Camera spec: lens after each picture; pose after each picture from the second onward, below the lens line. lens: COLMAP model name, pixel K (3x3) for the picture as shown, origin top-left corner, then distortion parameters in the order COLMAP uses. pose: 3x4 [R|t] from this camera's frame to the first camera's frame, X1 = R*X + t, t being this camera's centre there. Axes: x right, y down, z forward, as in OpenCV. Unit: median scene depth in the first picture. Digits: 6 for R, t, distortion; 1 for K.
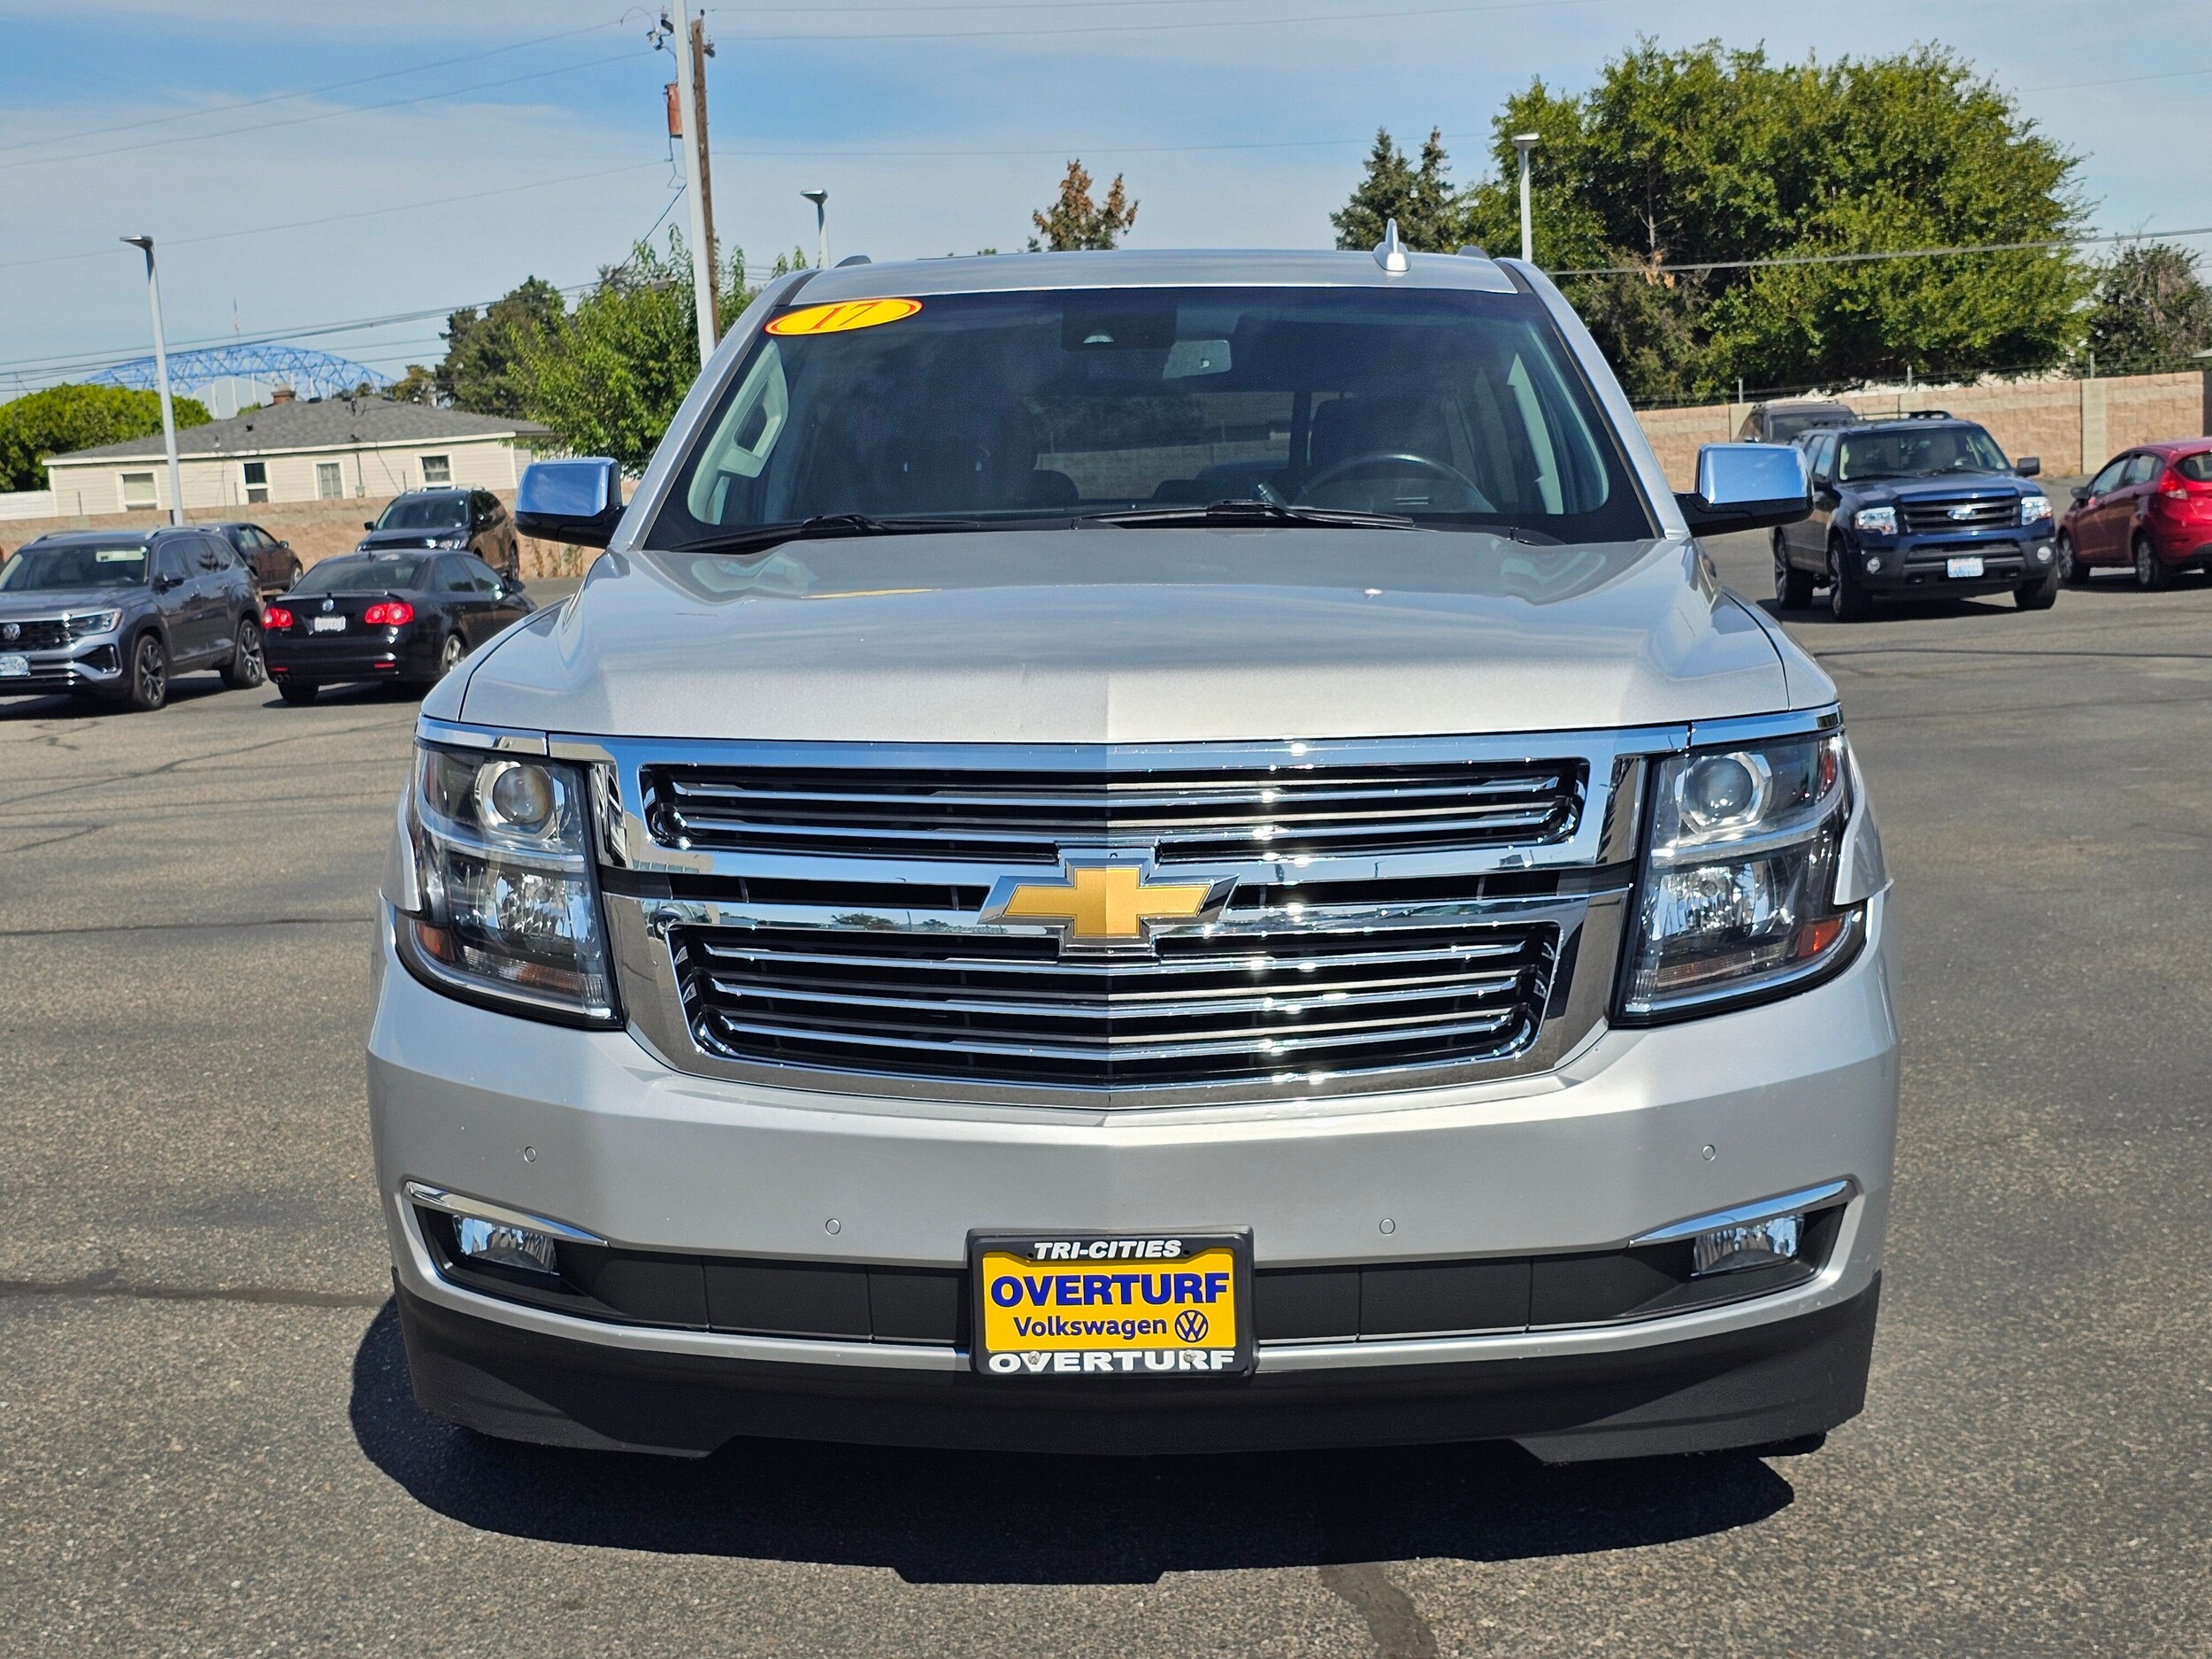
lens RADIAL K [[2967.3, 0, 1070.1], [0, 2967.3, 829.7], [0, 0, 1]] dist [0.222680, -0.656360]
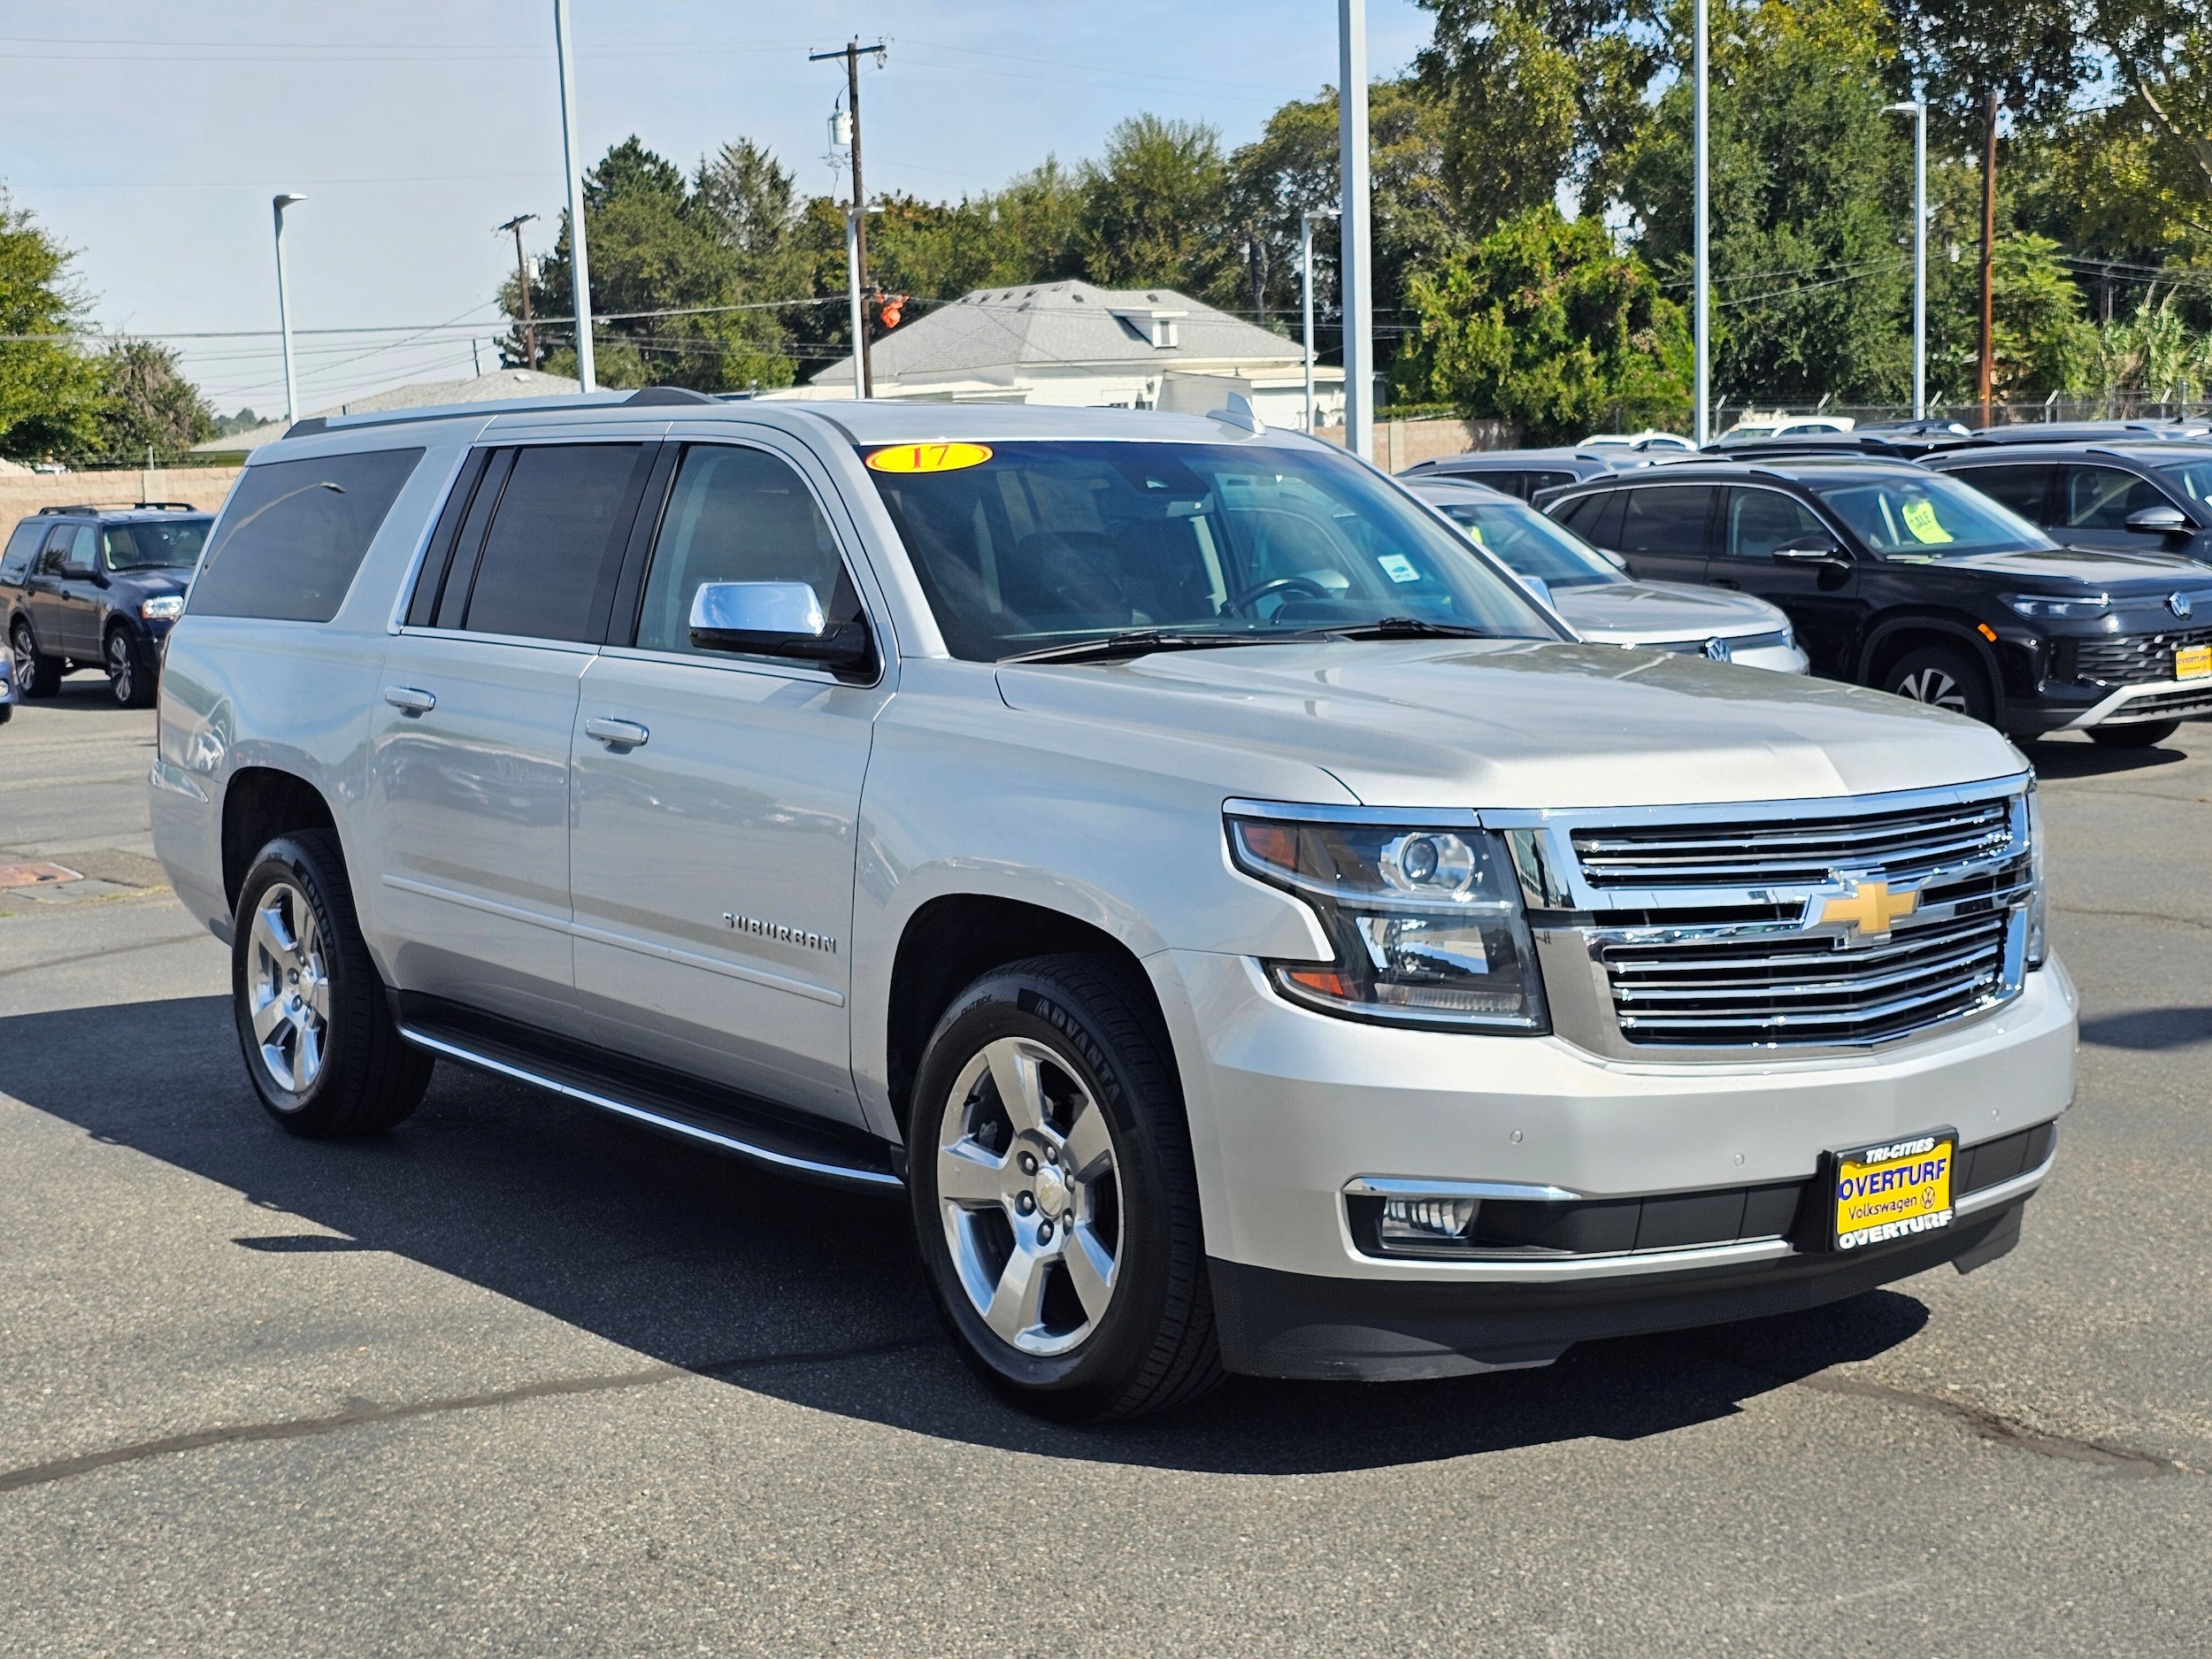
lens RADIAL K [[2967.3, 0, 1070.1], [0, 2967.3, 829.7], [0, 0, 1]] dist [0.222680, -0.656360]
pose [[0.771279, -0.048439, 0.634651, -1.062757], [0.065714, 0.997832, -0.003702, -0.028729], [-0.633096, 0.044561, 0.772790, 0.119251]]
